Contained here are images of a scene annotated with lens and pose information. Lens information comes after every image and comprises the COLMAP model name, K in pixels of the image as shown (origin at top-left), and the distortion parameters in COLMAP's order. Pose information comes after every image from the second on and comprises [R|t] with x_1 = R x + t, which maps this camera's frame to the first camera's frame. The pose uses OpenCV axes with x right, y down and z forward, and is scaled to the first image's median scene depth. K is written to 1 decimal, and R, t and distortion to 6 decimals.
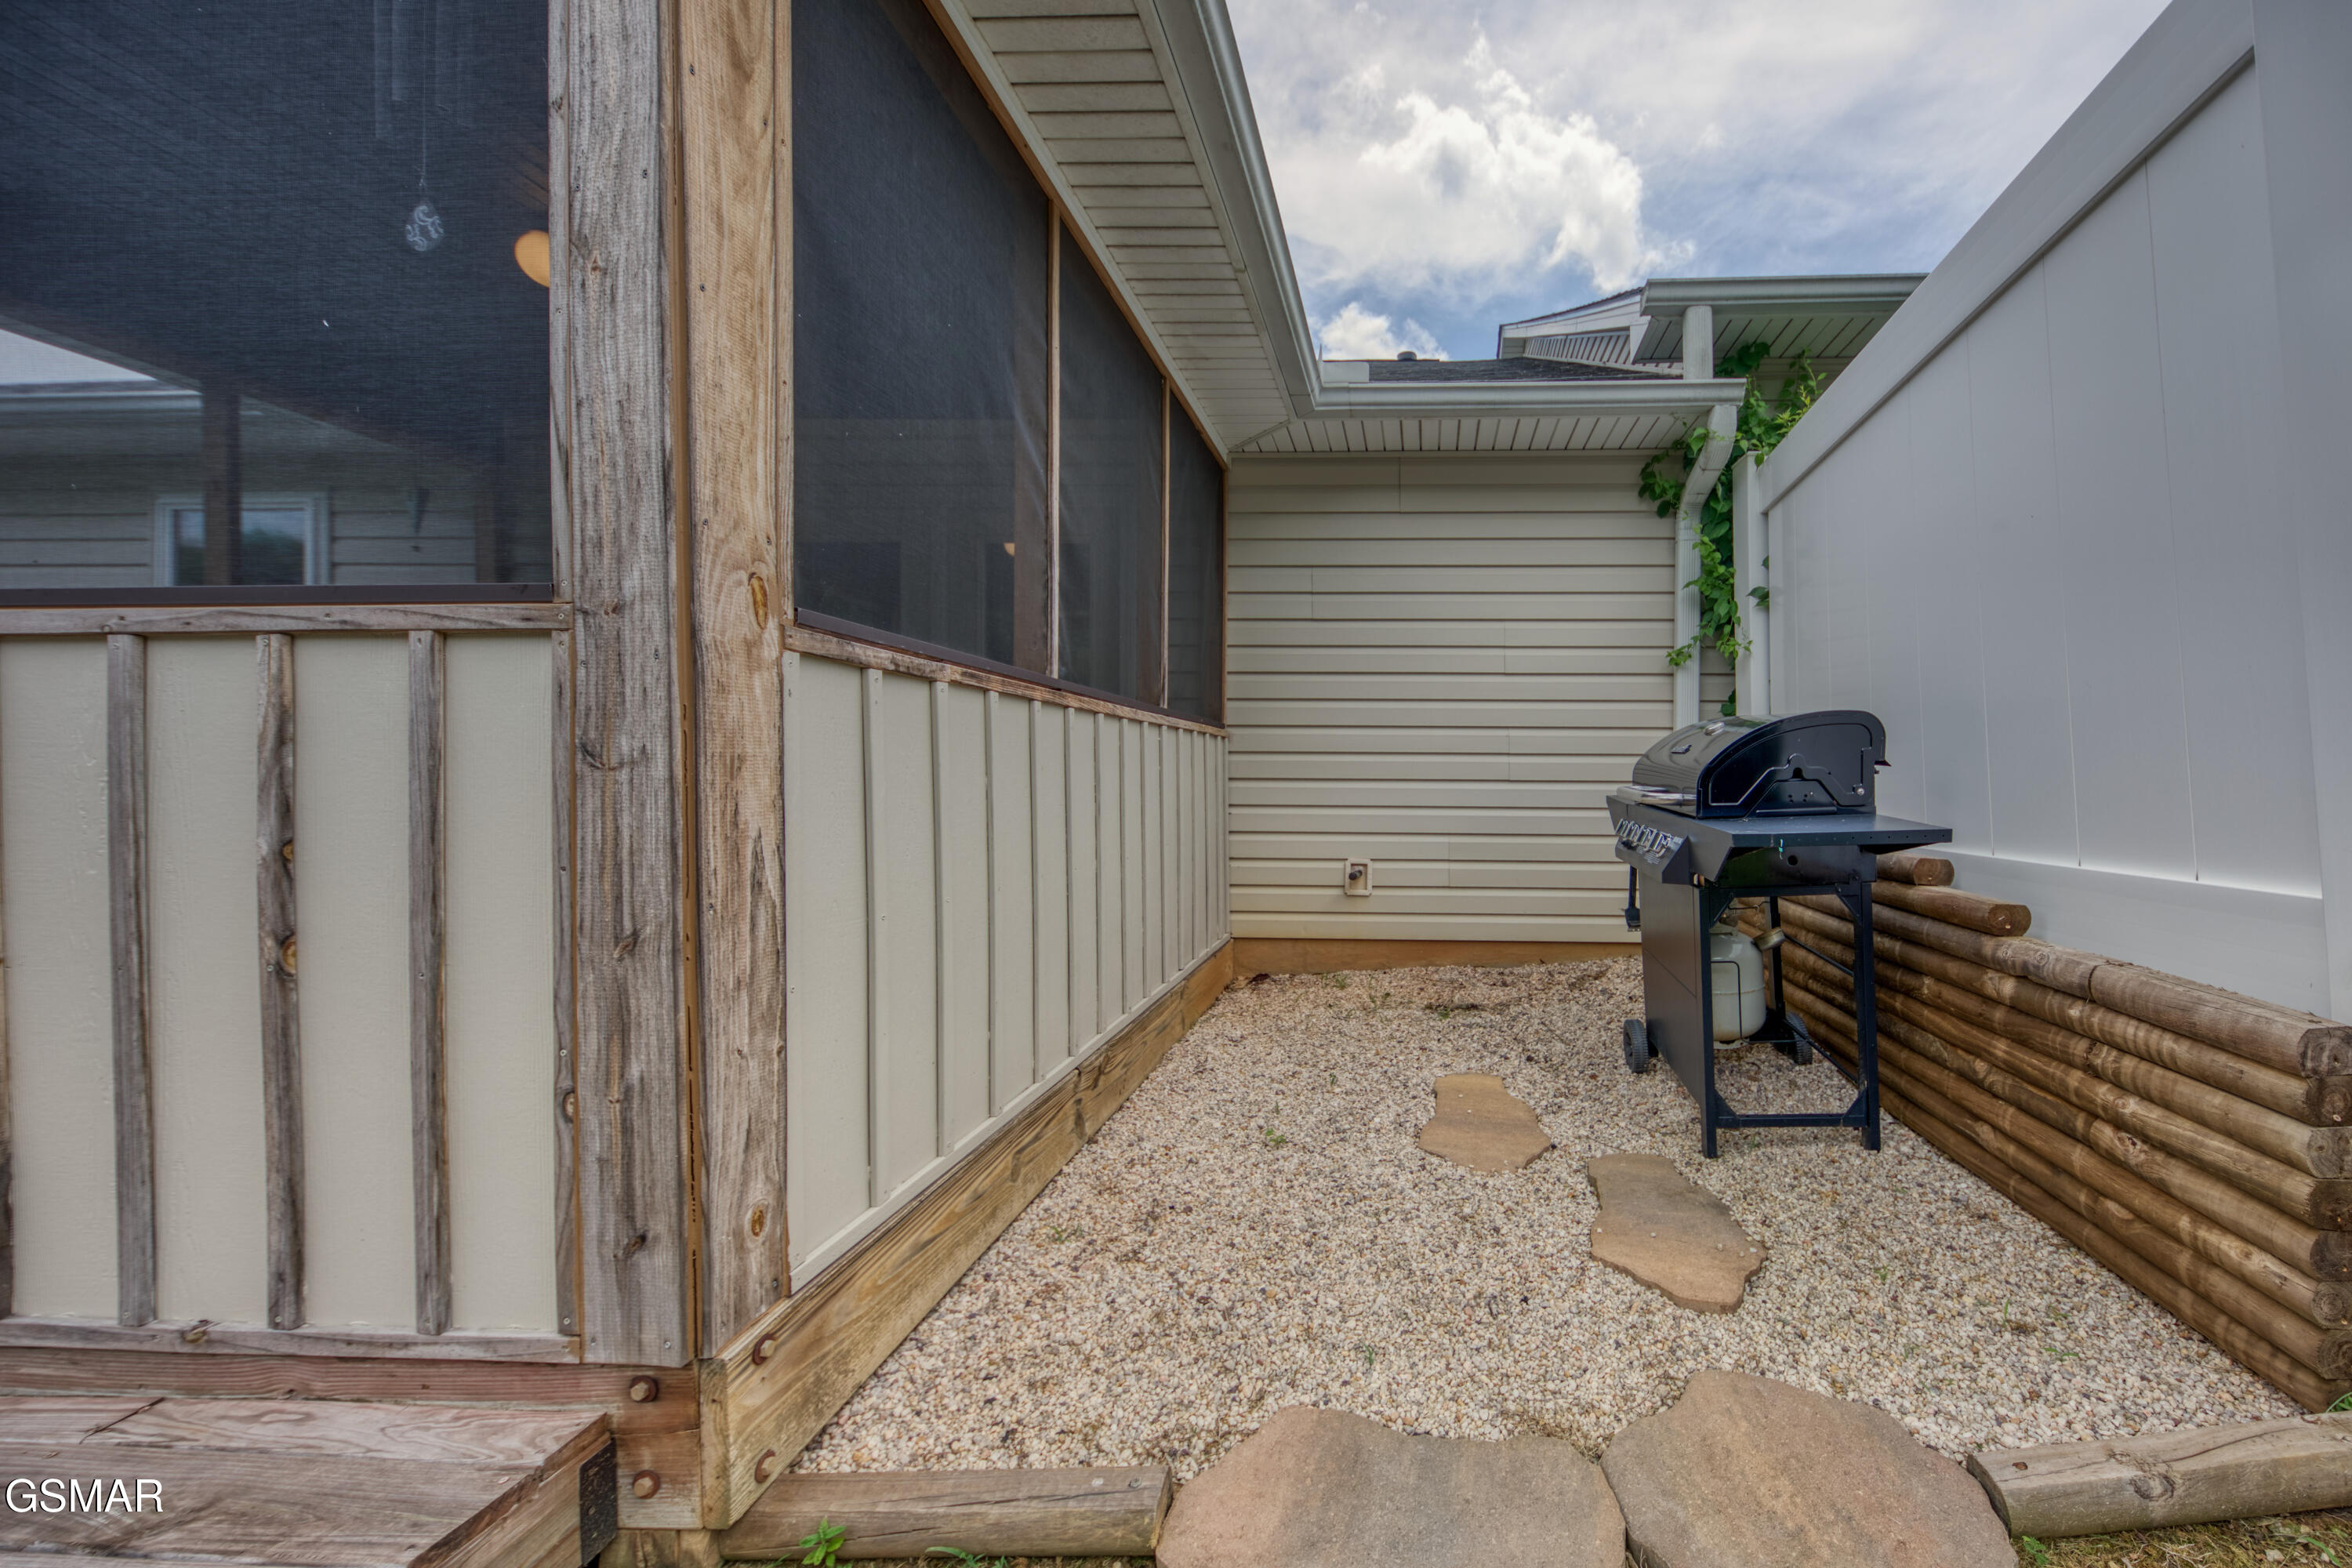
lens RADIAL K [[793.2, 0, 1176.0], [0, 793.2, 784.0], [0, 0, 1]] dist [-0.000858, -0.000043]
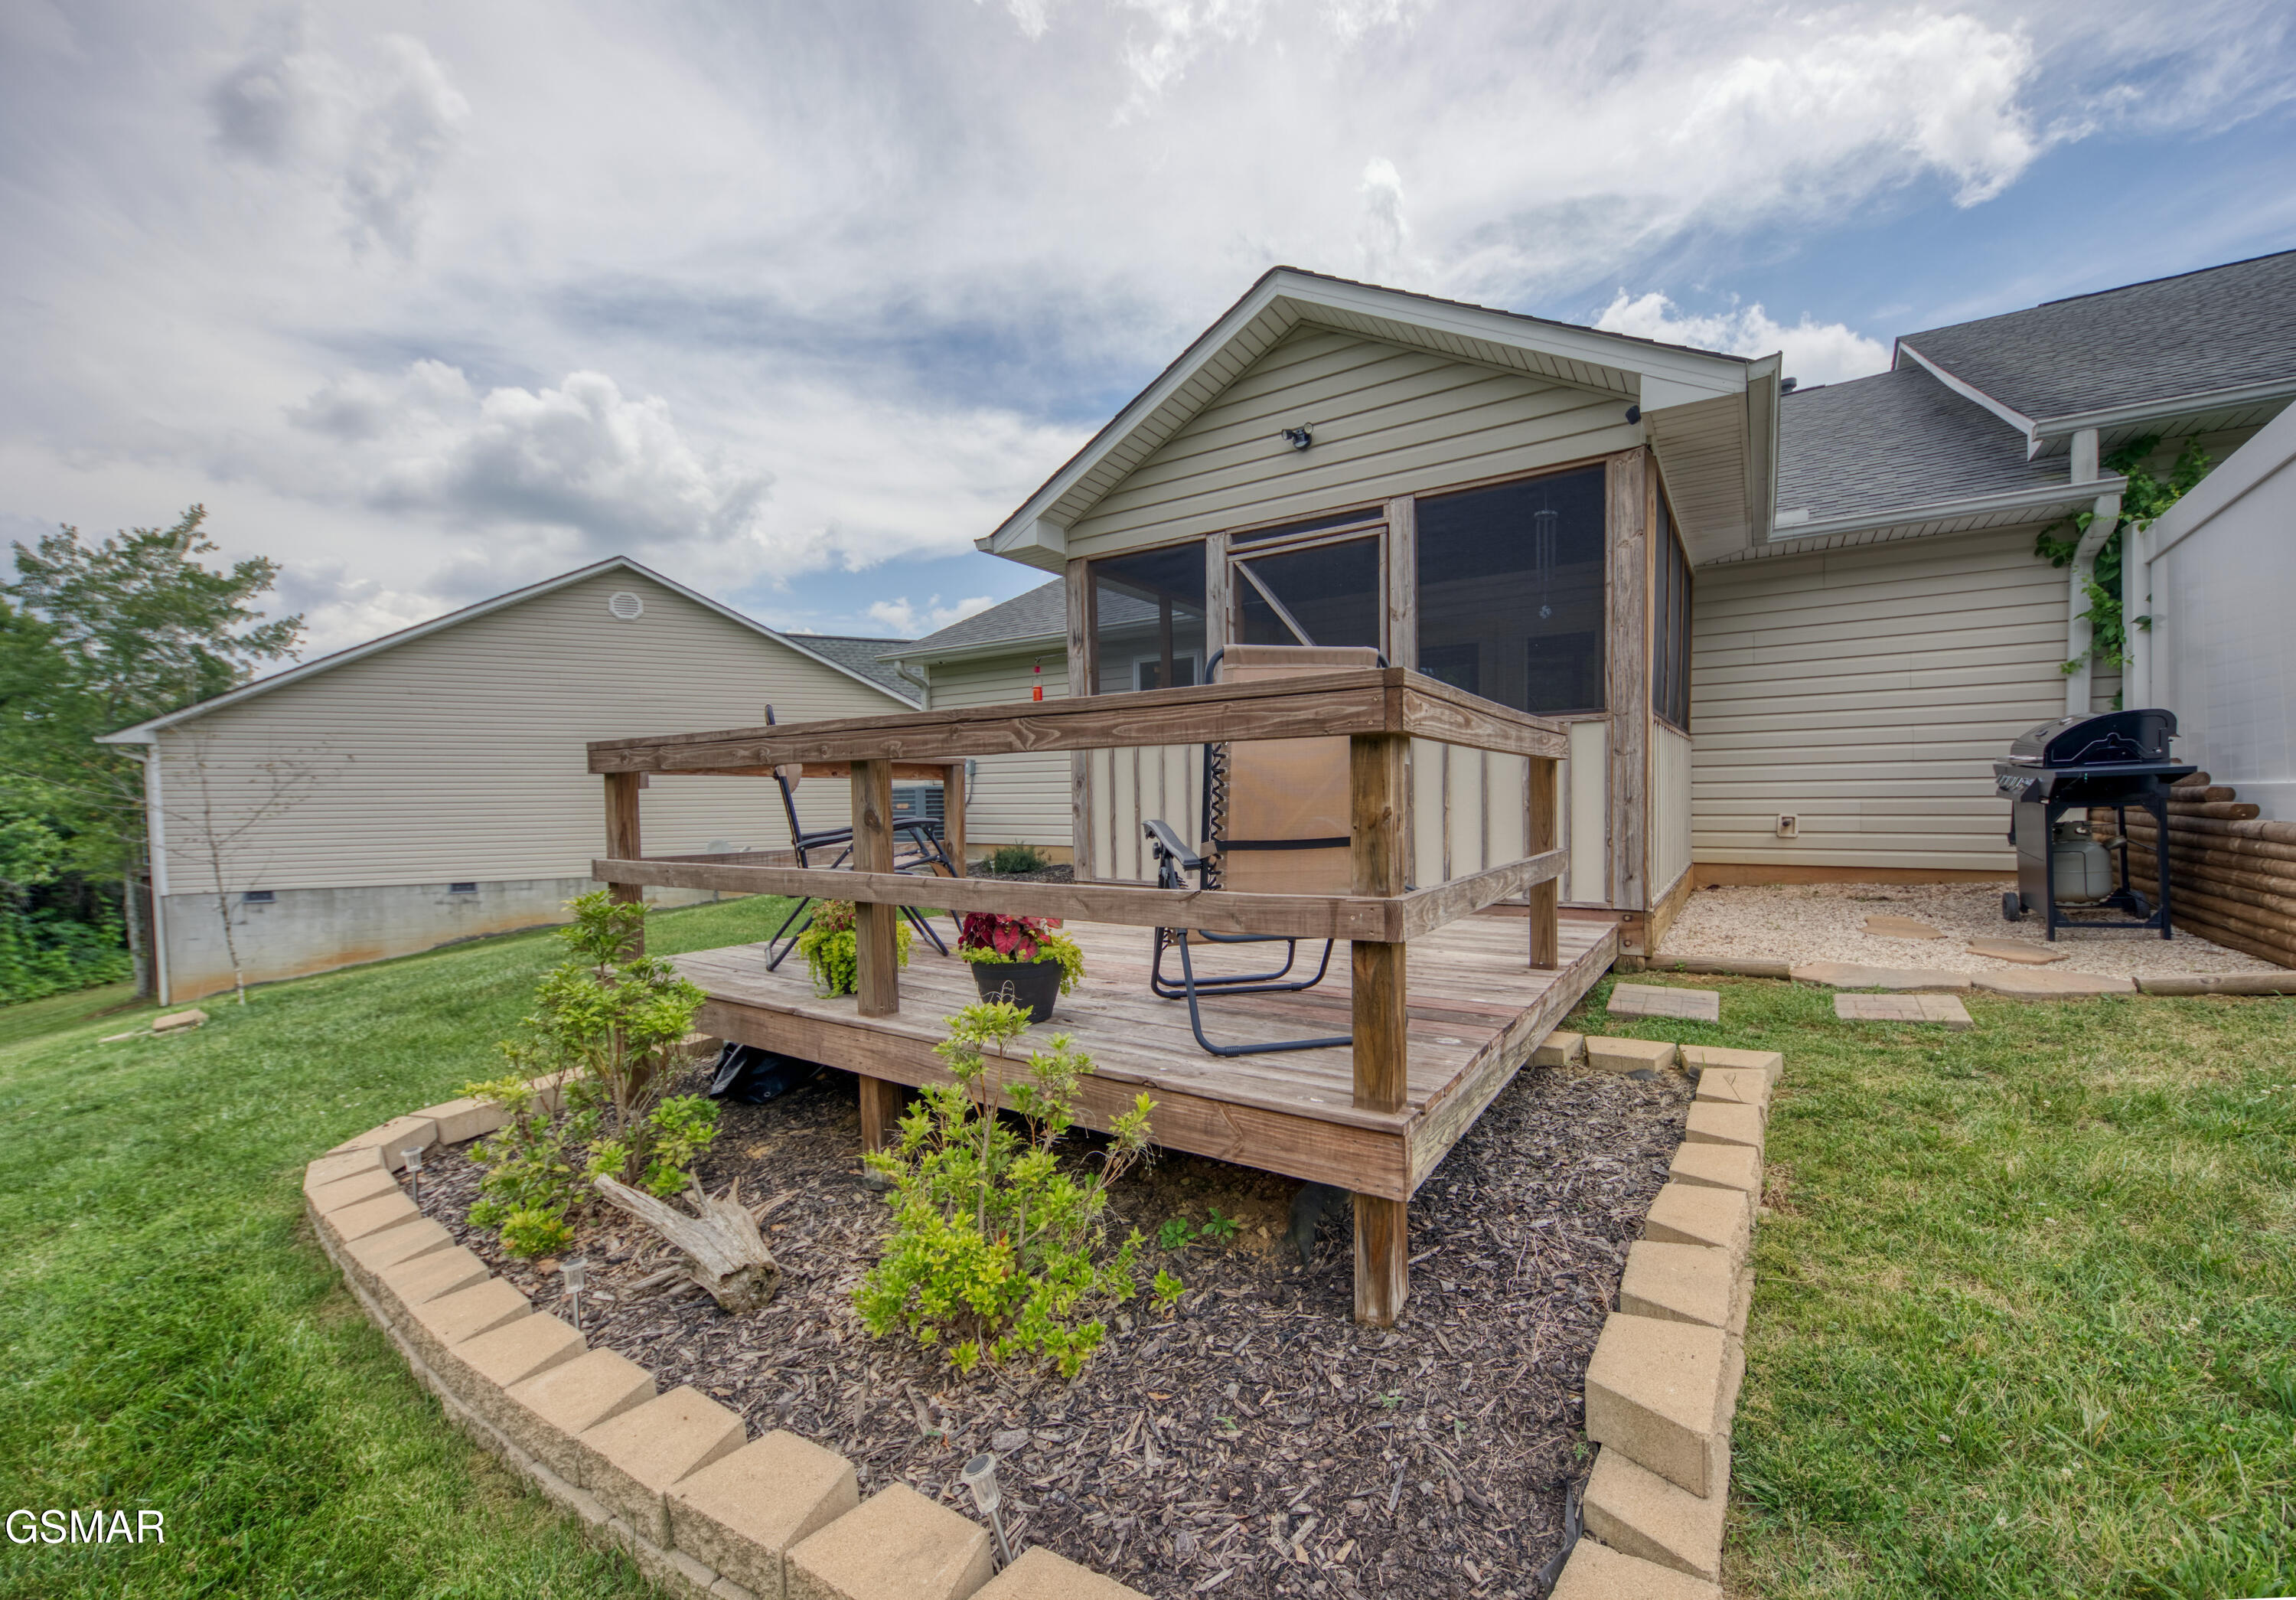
lens RADIAL K [[771.0, 0, 1141.4], [0, 771.0, 830.4], [0, 0, 1]] dist [0.016905, -0.006310]
pose [[0.932815, -0.008753, -0.360250, -0.442948], [0.023132, 0.999098, 0.035622, 0.045338], [0.359613, -0.041562, 0.932175, -0.970232]]
